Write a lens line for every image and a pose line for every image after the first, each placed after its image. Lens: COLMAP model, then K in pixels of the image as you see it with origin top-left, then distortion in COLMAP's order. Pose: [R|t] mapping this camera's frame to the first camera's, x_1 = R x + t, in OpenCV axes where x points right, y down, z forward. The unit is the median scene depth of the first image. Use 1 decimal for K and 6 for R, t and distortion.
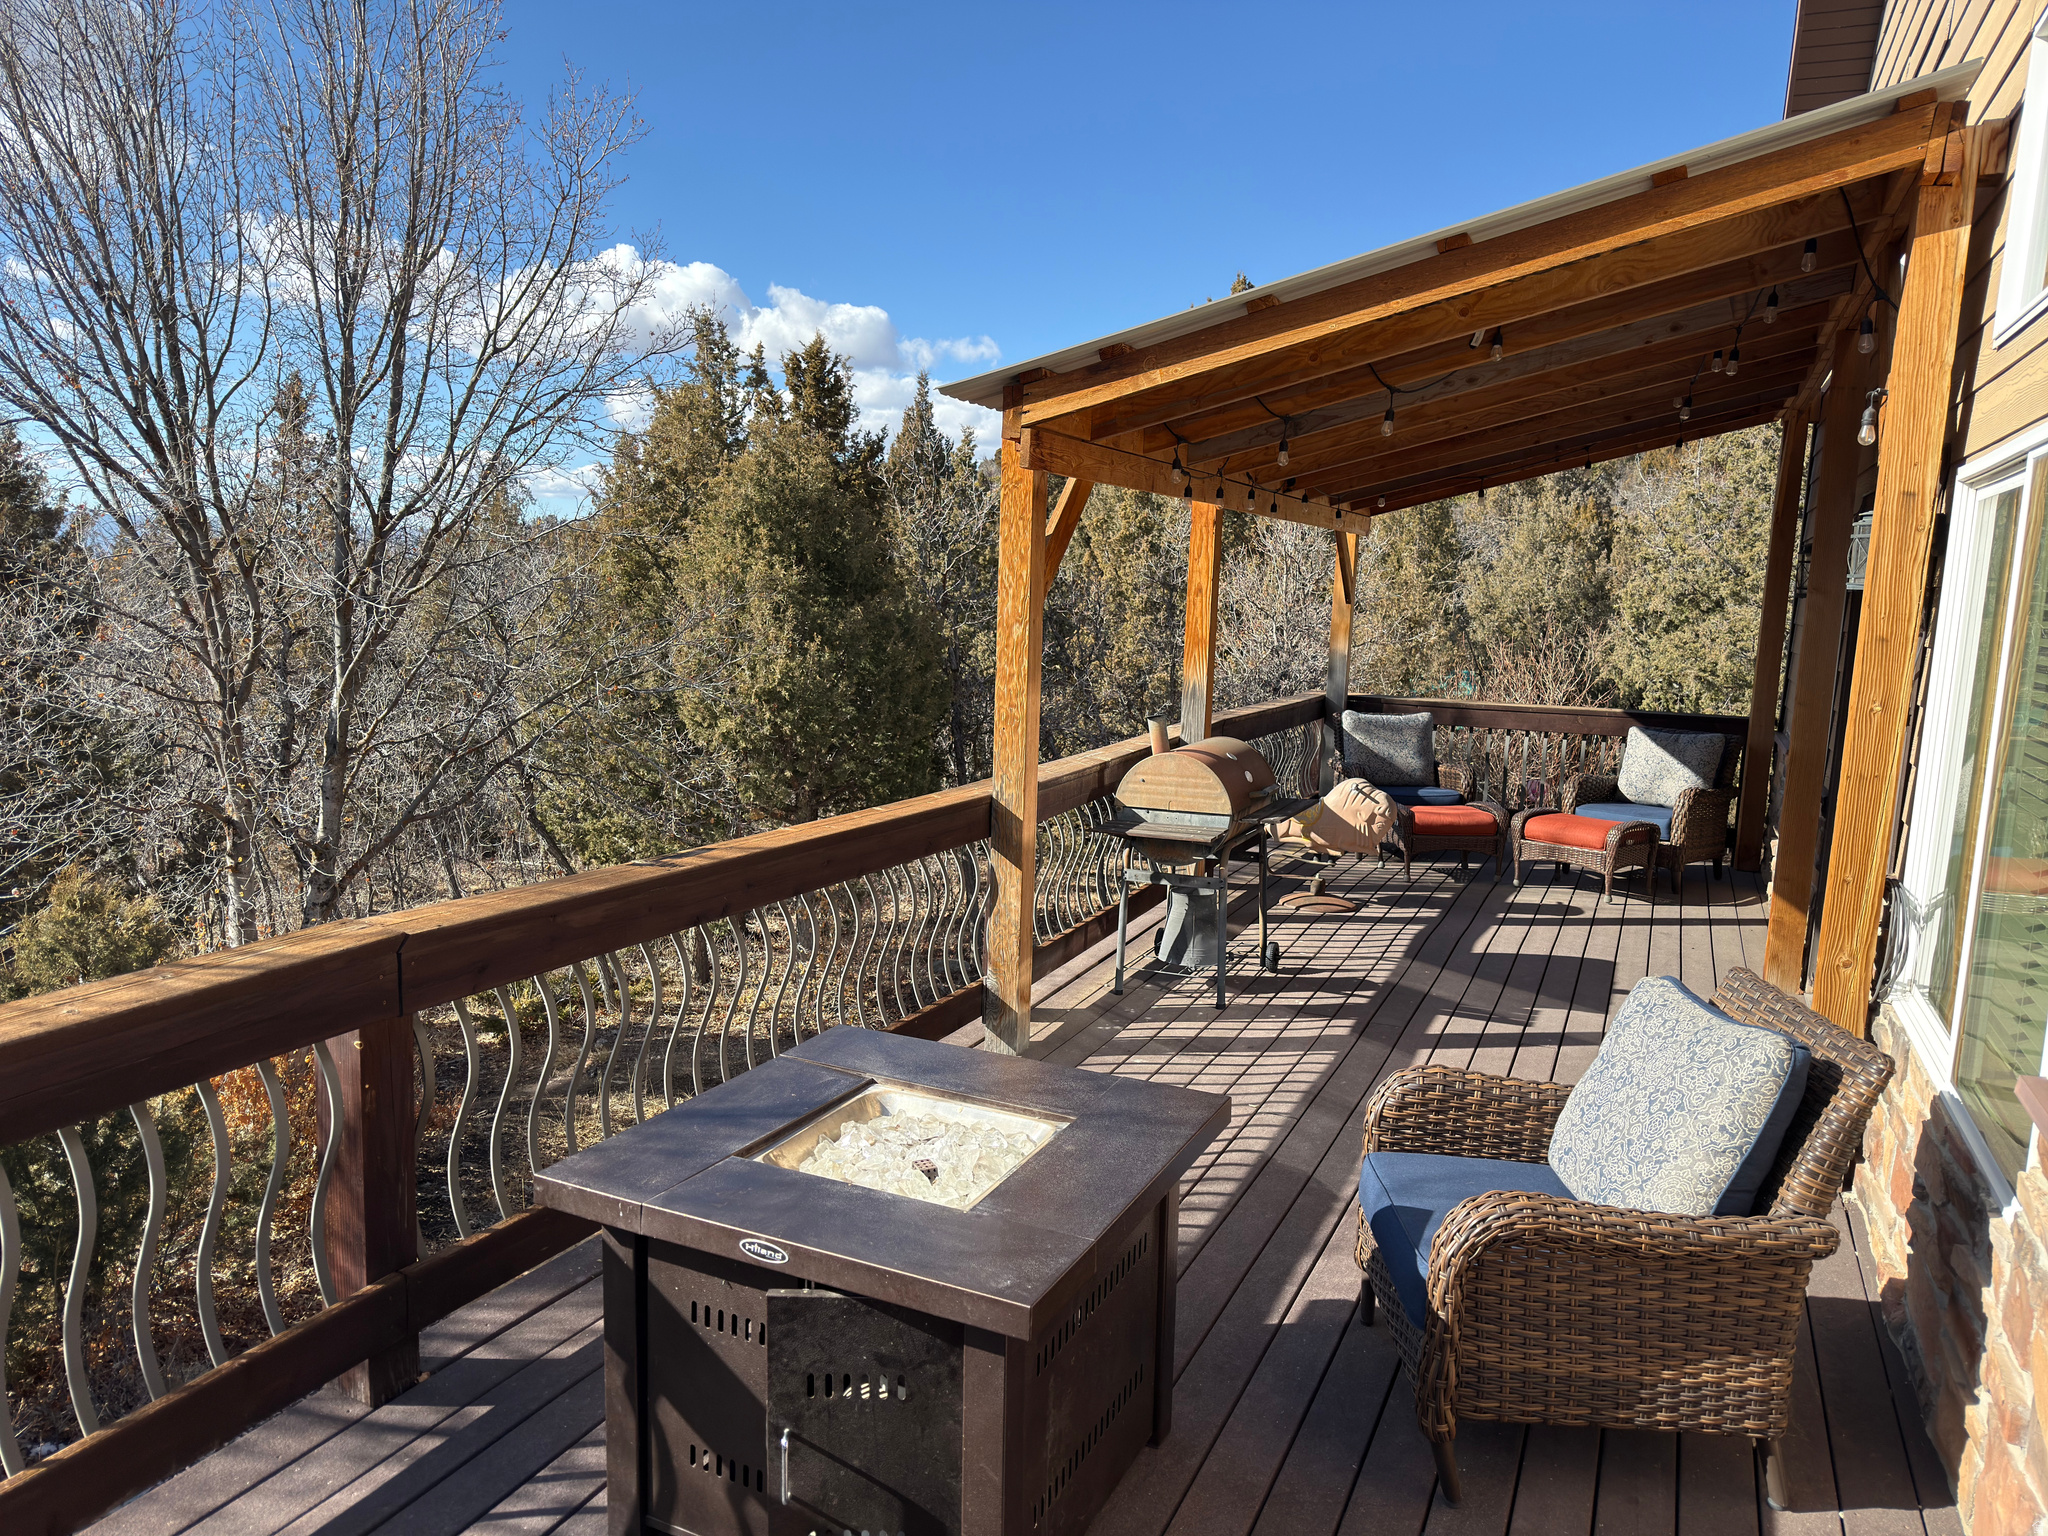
lens RADIAL K [[1419.4, 0, 1015.1], [0, 1419.4, 777.8], [0, 0, 1]] dist [0.045678, -0.064680]
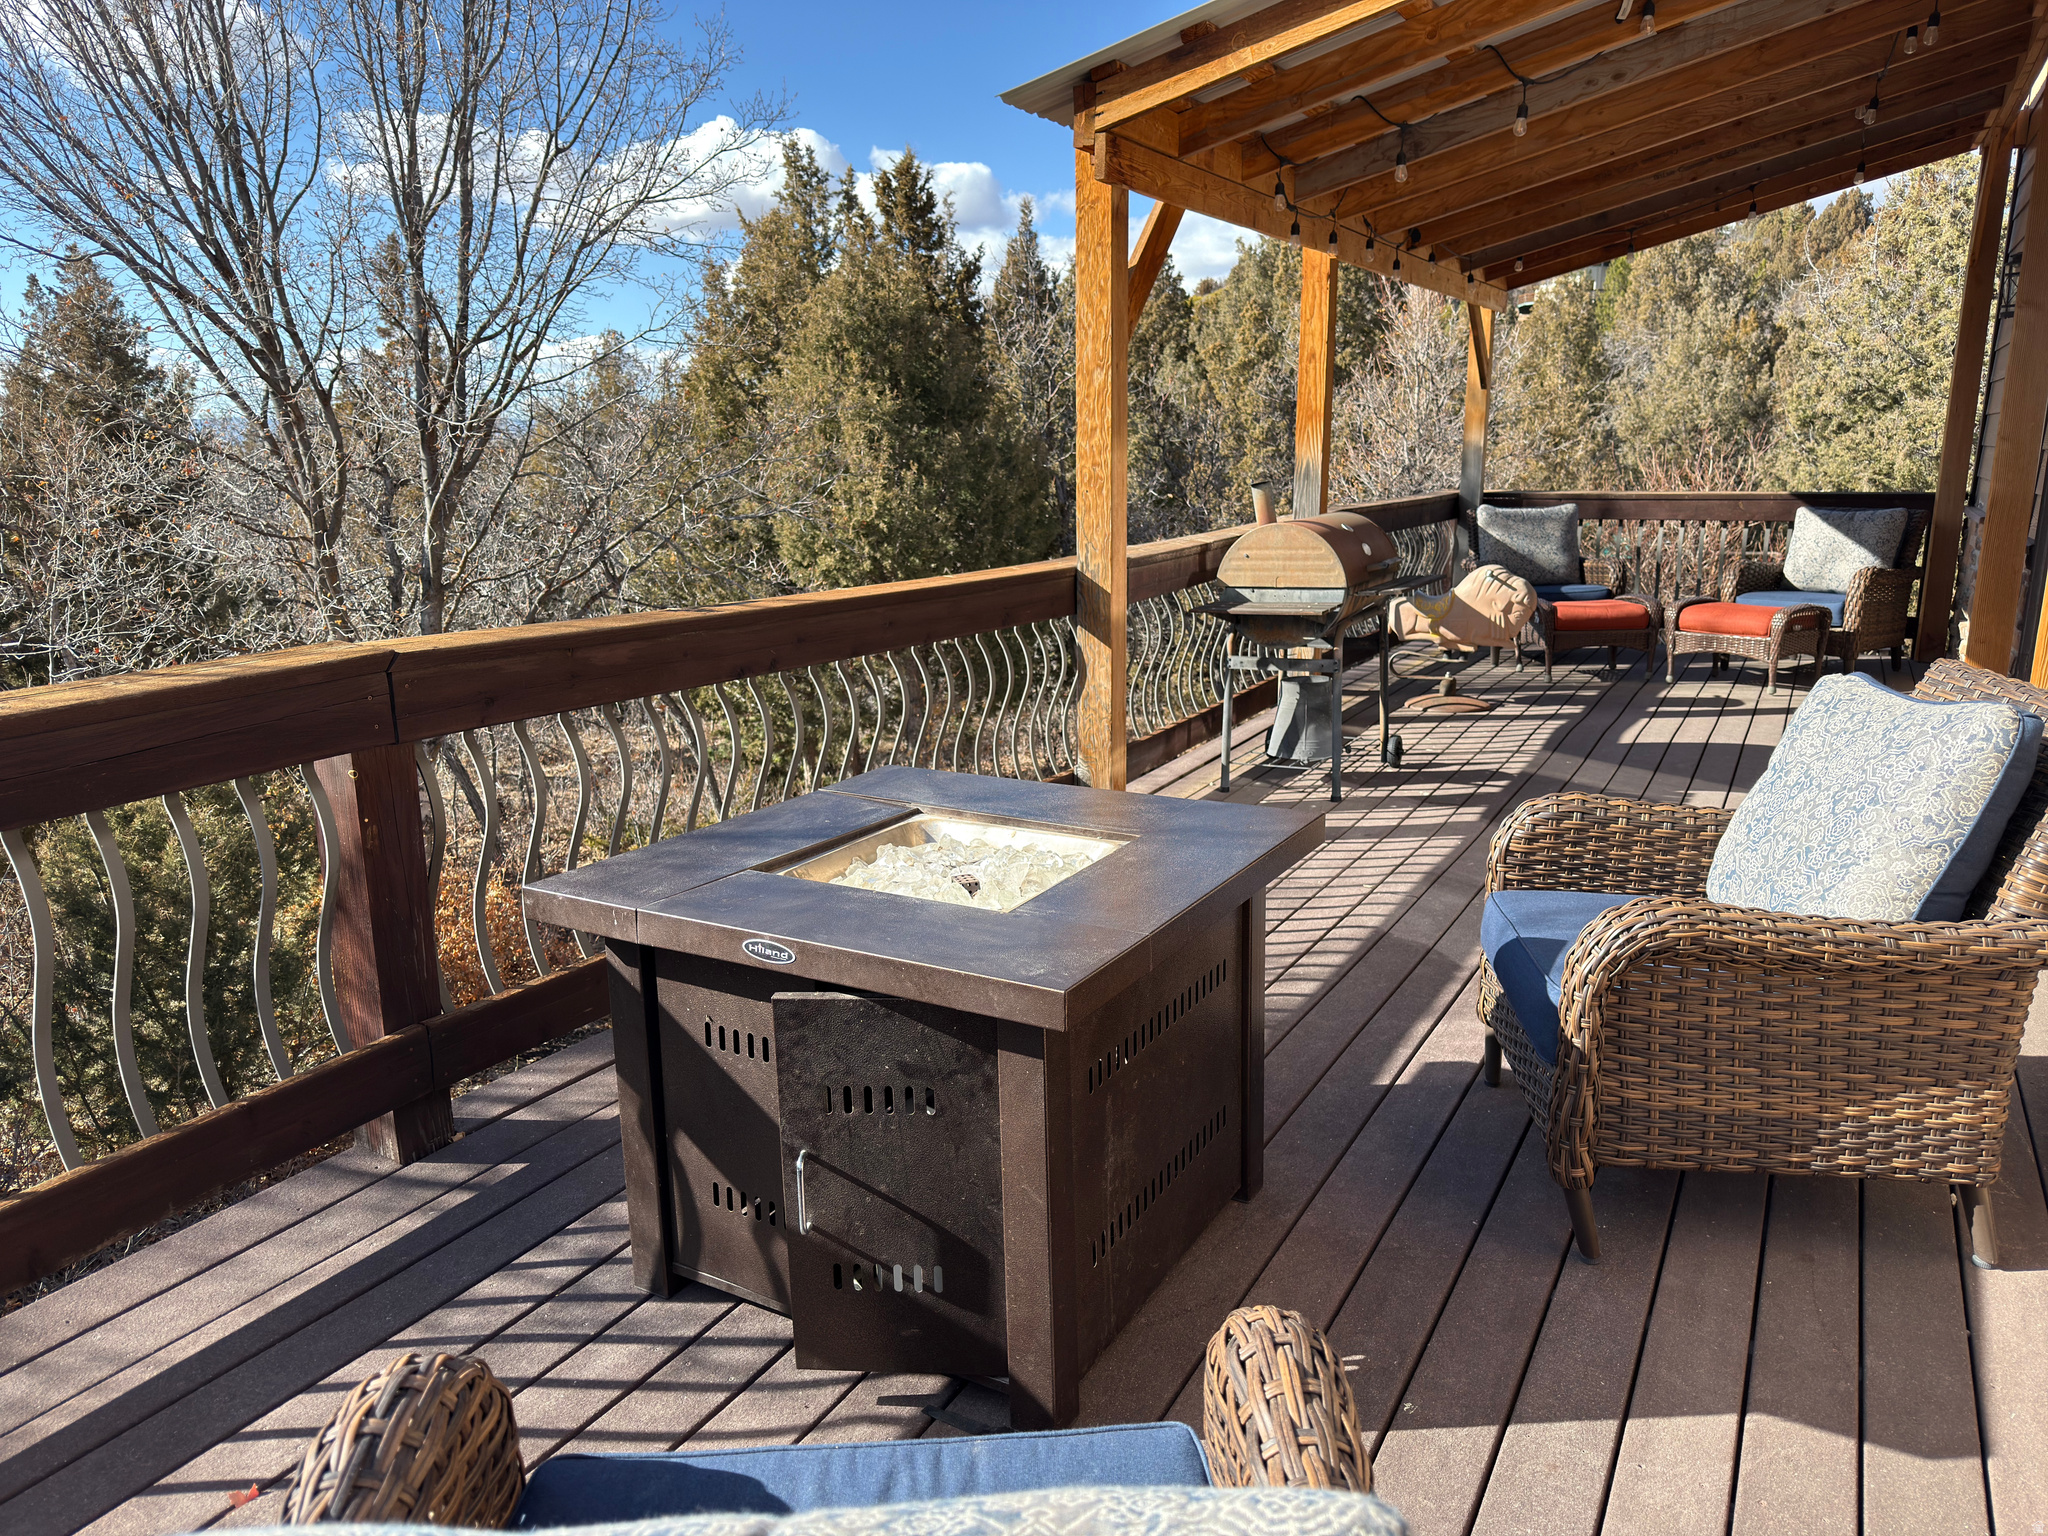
lens RADIAL K [[1430.4, 0, 1019.6], [0, 1430.4, 773.2], [0, 0, 1]] dist [0.027948, -0.041606]
pose [[0.996018, -0.023552, -0.085988, 0.019453], [0.030851, 0.995940, 0.084569, 0.057336], [0.083647, -0.086885, 0.992700, 0.059099]]
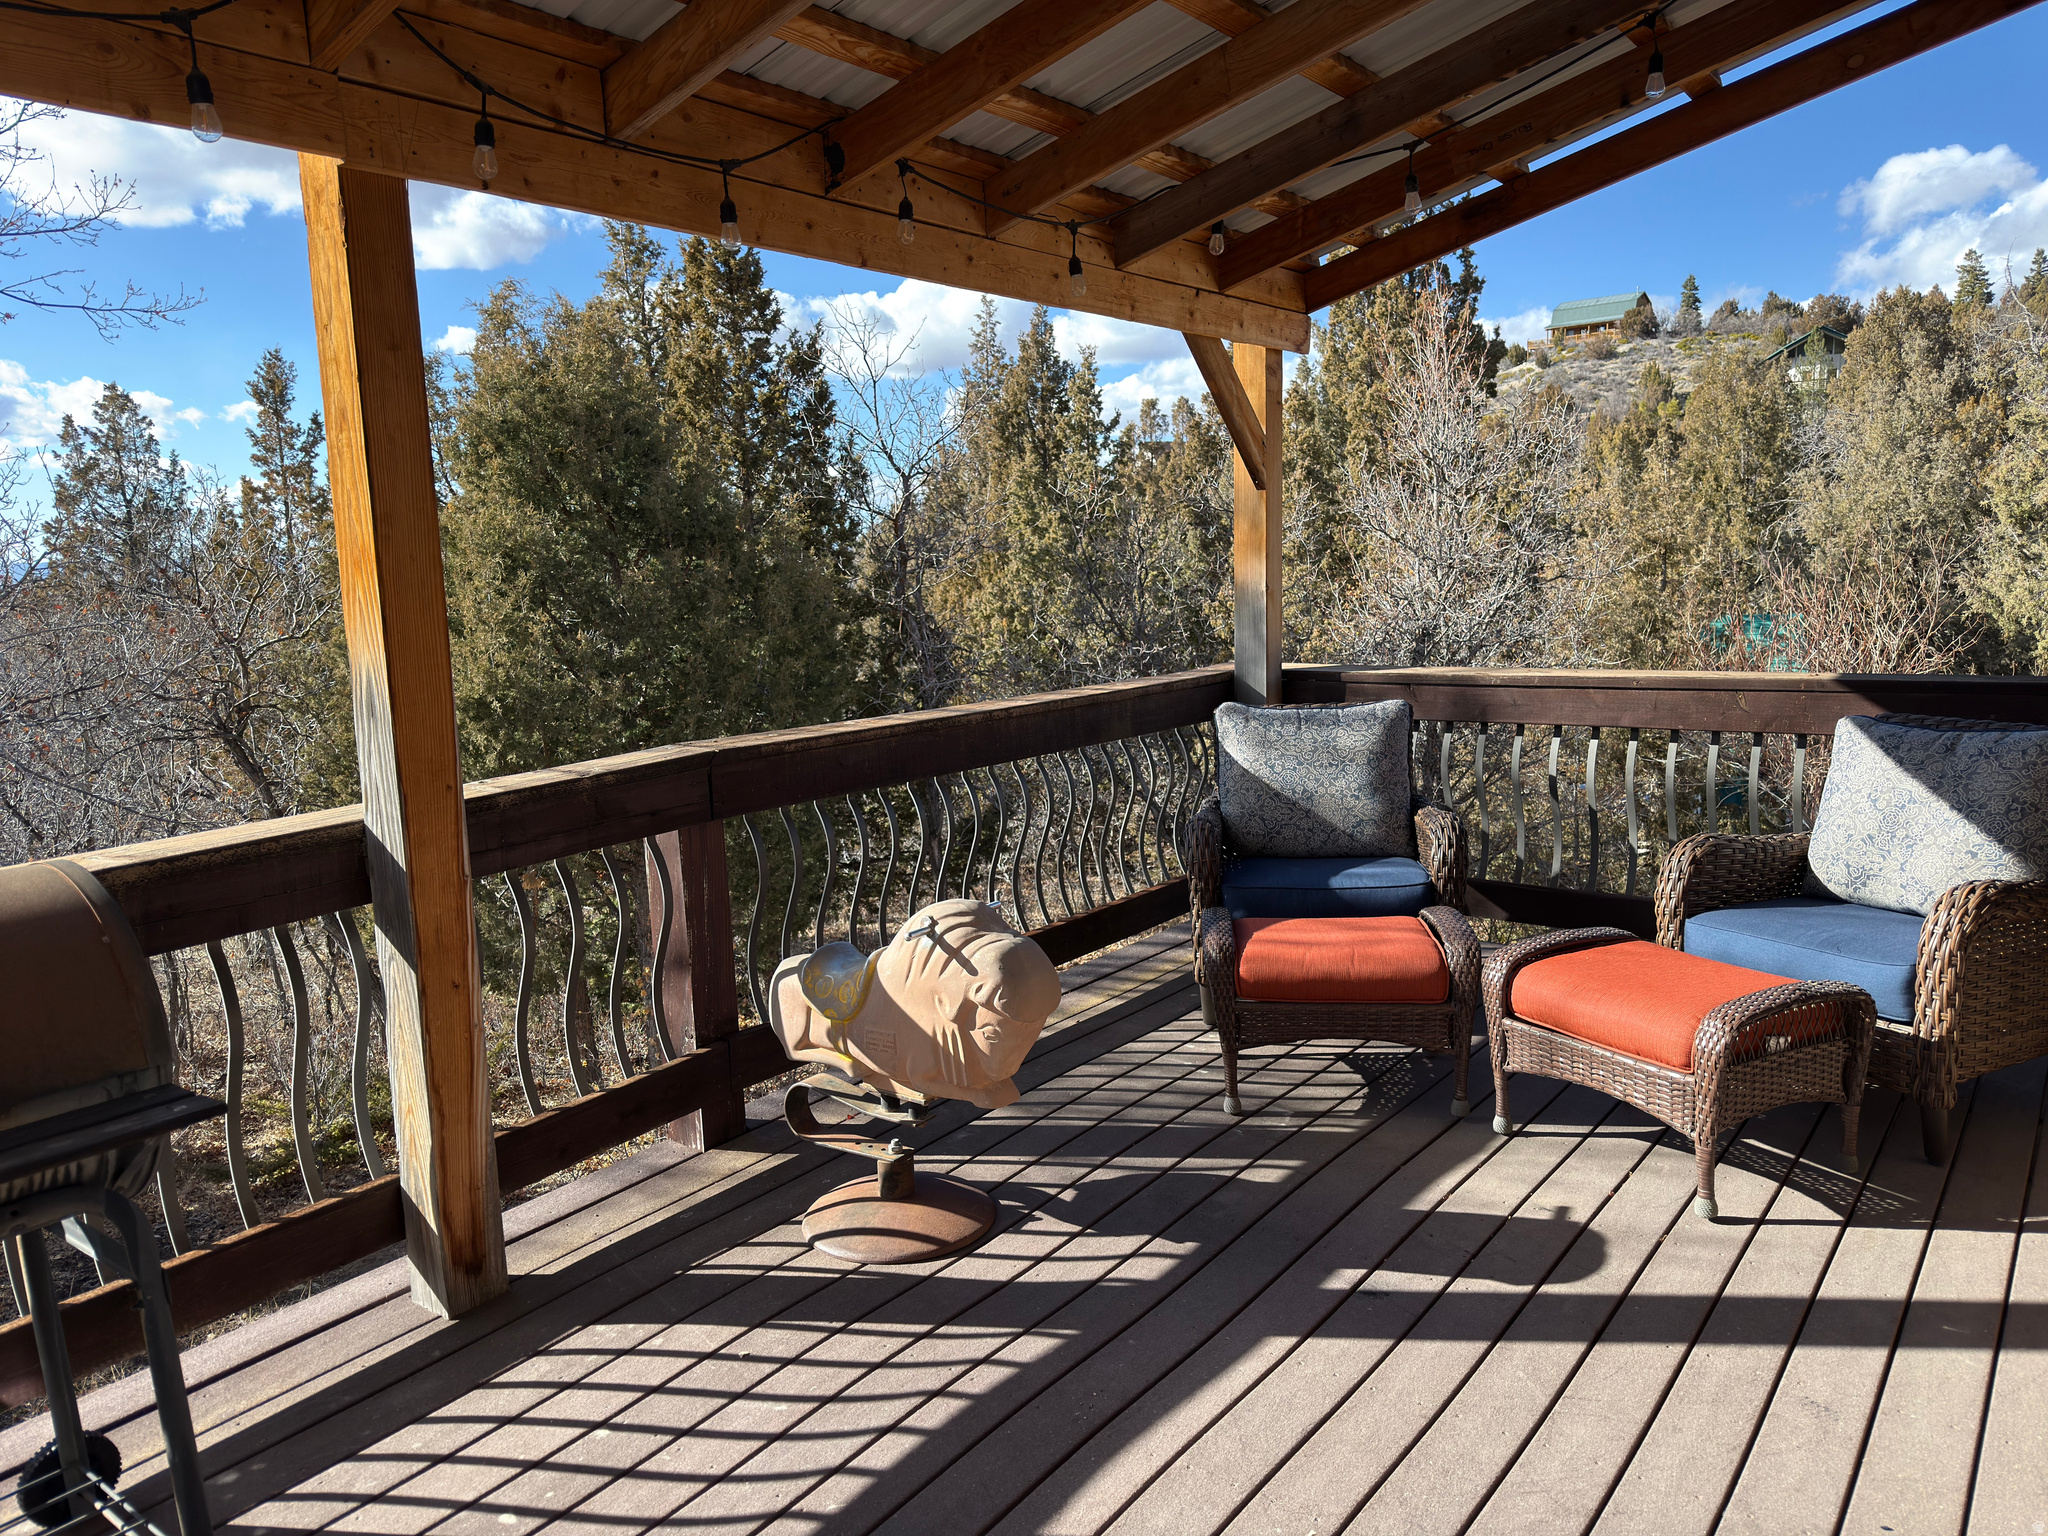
lens RADIAL K [[1430.4, 0, 1019.6], [0, 1430.4, 773.2], [0, 0, 1]] dist [0.027948, -0.041606]
pose [[0.972013, -0.029832, -0.233024, 0.424616], [0.031646, 0.999491, 0.004050, -0.040878], [0.232785, -0.011311, 0.972463, 0.769412]]
